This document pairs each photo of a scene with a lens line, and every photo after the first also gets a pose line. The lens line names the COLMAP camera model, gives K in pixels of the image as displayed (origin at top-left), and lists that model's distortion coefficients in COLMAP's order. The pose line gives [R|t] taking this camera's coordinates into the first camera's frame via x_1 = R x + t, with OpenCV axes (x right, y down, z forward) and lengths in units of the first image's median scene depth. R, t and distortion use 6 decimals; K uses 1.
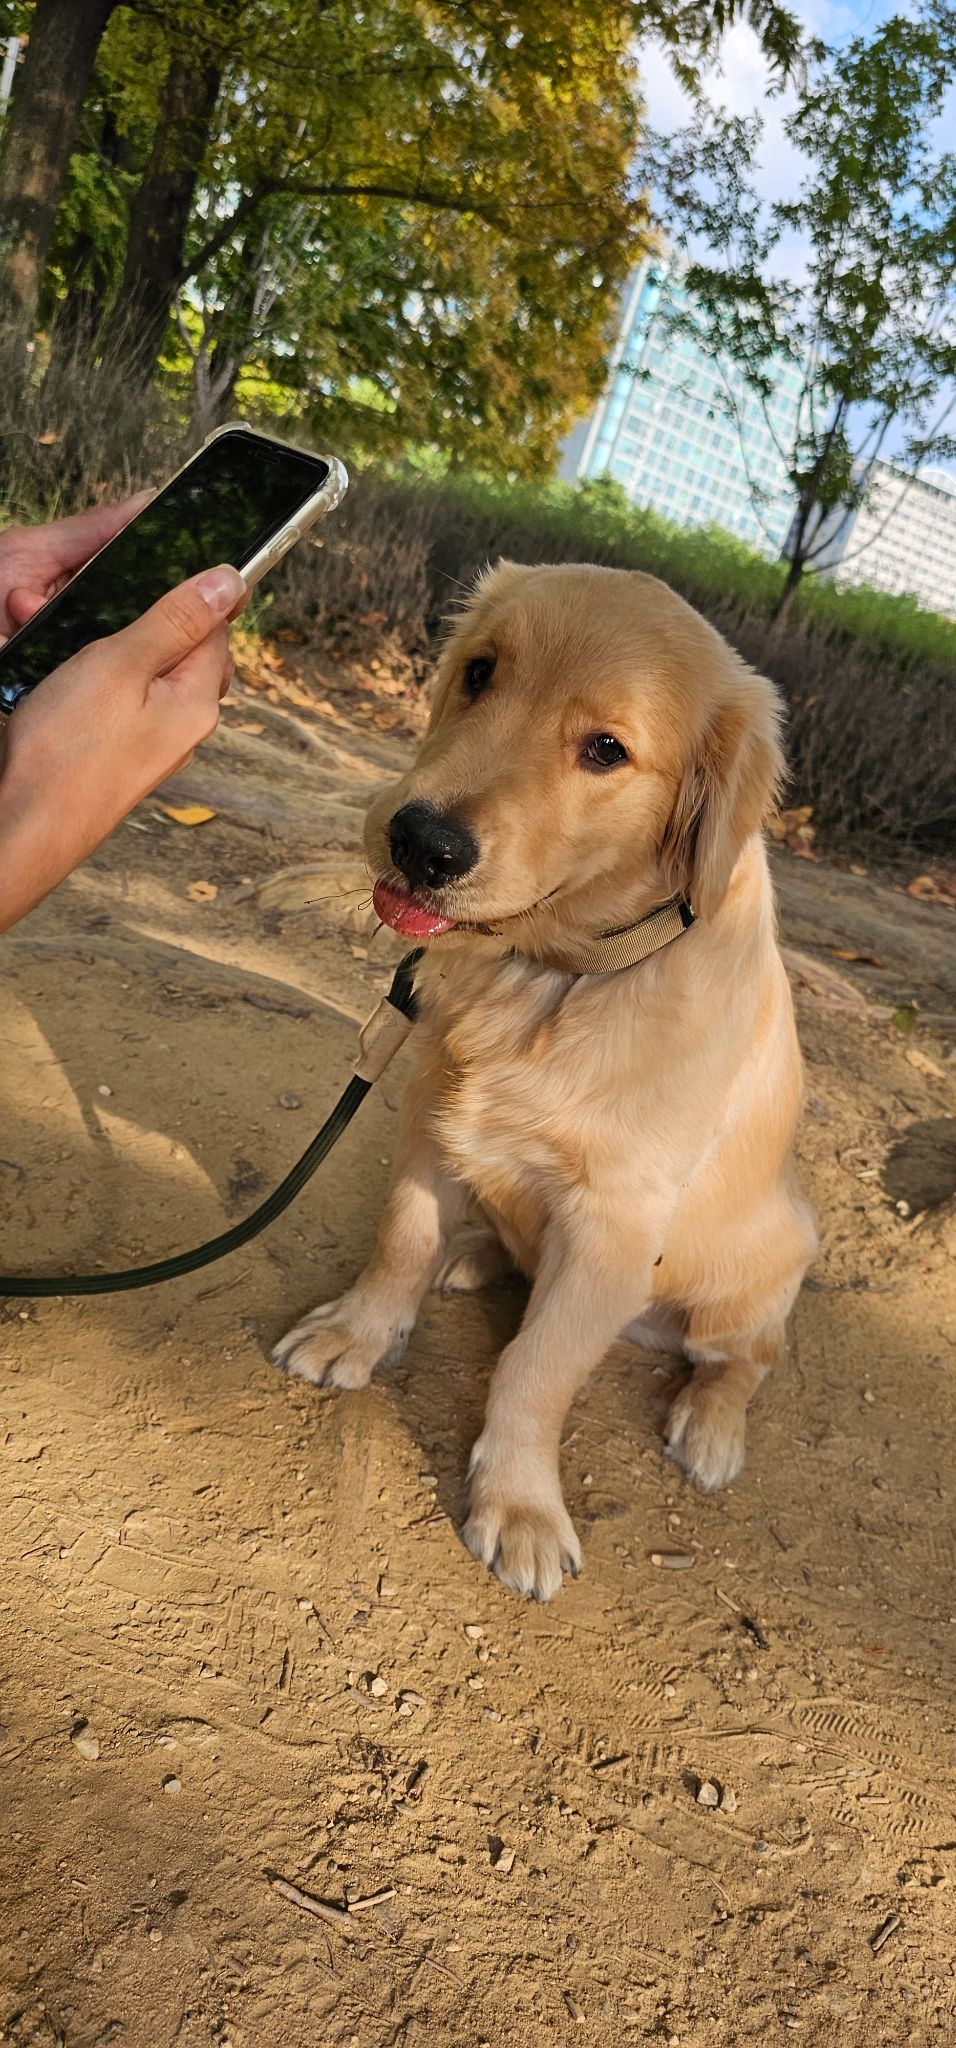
lens RADIAL K [[1407.0, 0, 475.0], [0, 1407.0, 1021.4], [0, 0, 1]] dist [0.040233, -0.050303]
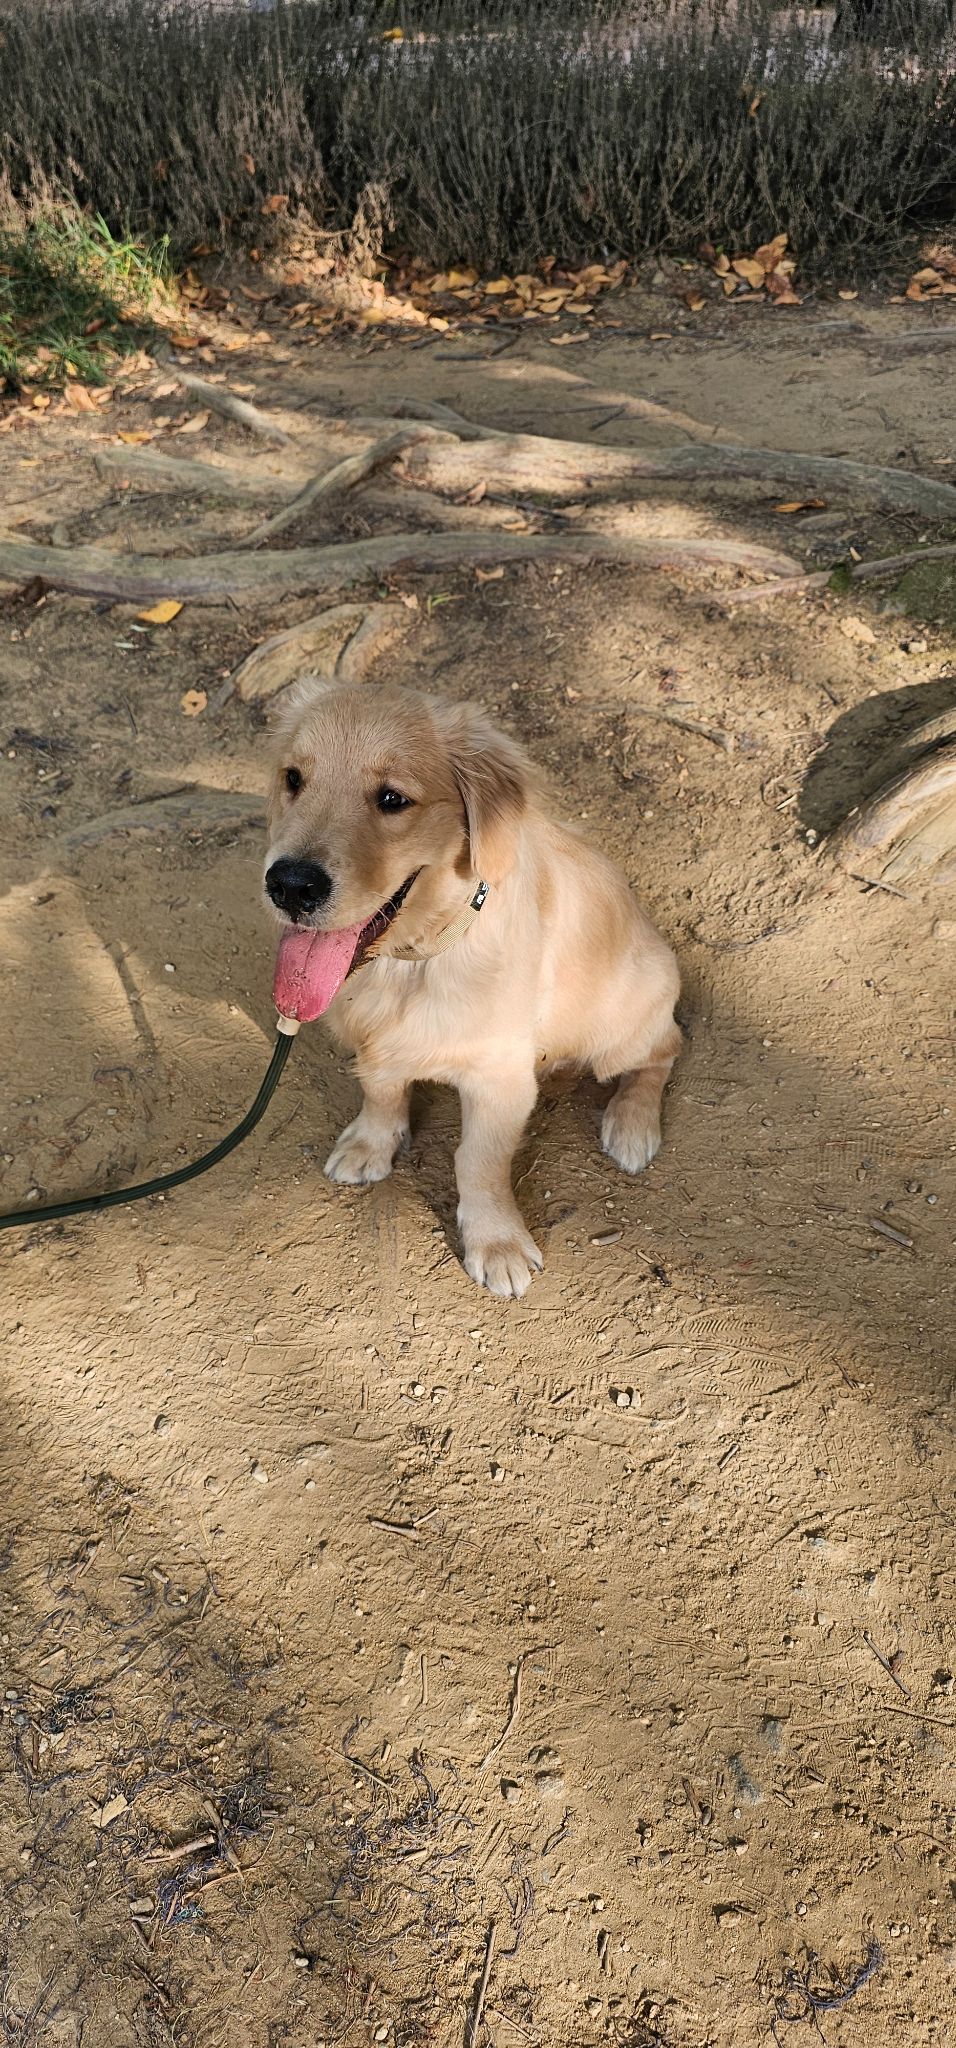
lens RADIAL K [[1407.0, 0, 440.5], [0, 1407.0, 1038.8], [0, 0, 1]] dist [0.040233, -0.050303]
pose [[0.931579, -0.278294, -0.233909, 0.320292], [0.348349, 0.867387, 0.355376, -0.330816], [0.103991, -0.412543, 0.904983, -0.235555]]
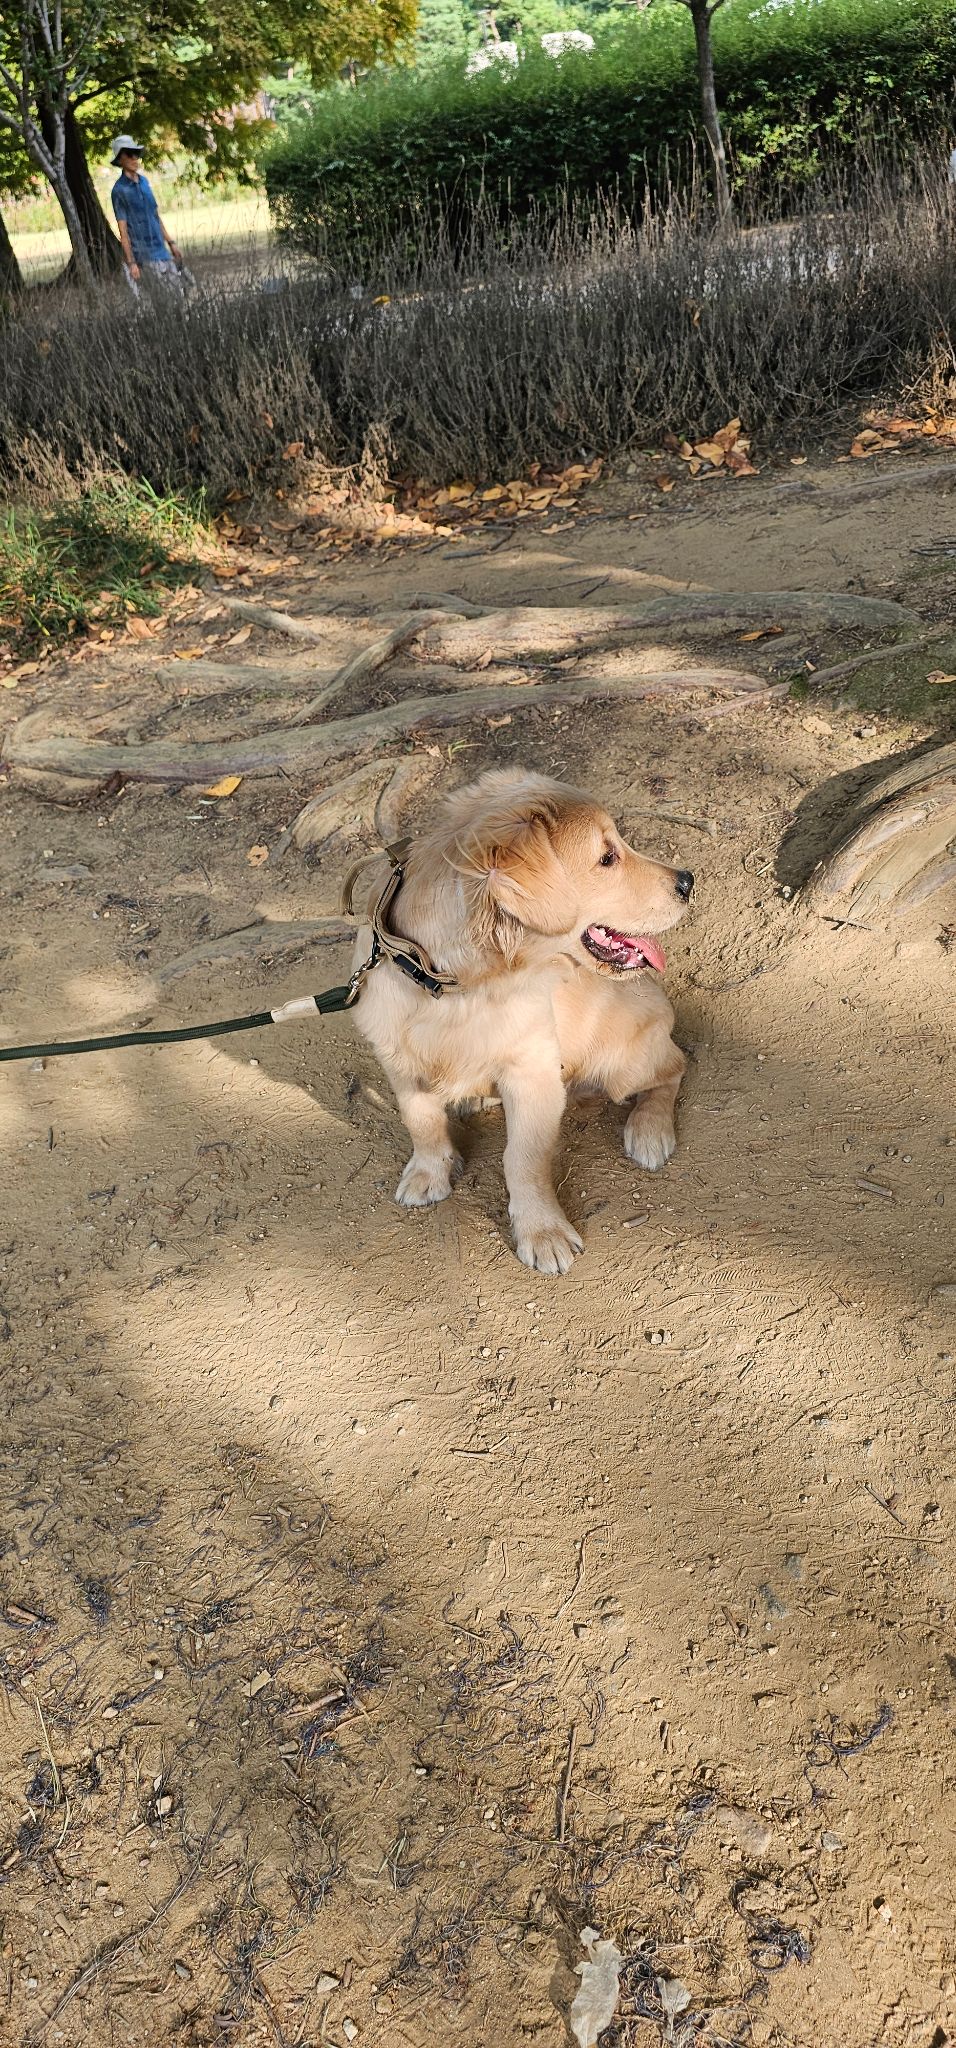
lens RADIAL K [[1407.0, 0, 457.2], [0, 1407.0, 1064.7], [0, 0, 1]] dist [0.040233, -0.050303]
pose [[0.884629, -0.399516, -0.240456, 0.371407], [0.452301, 0.860579, 0.234152, -0.253175], [0.113384, -0.315896, 0.941995, -0.521504]]
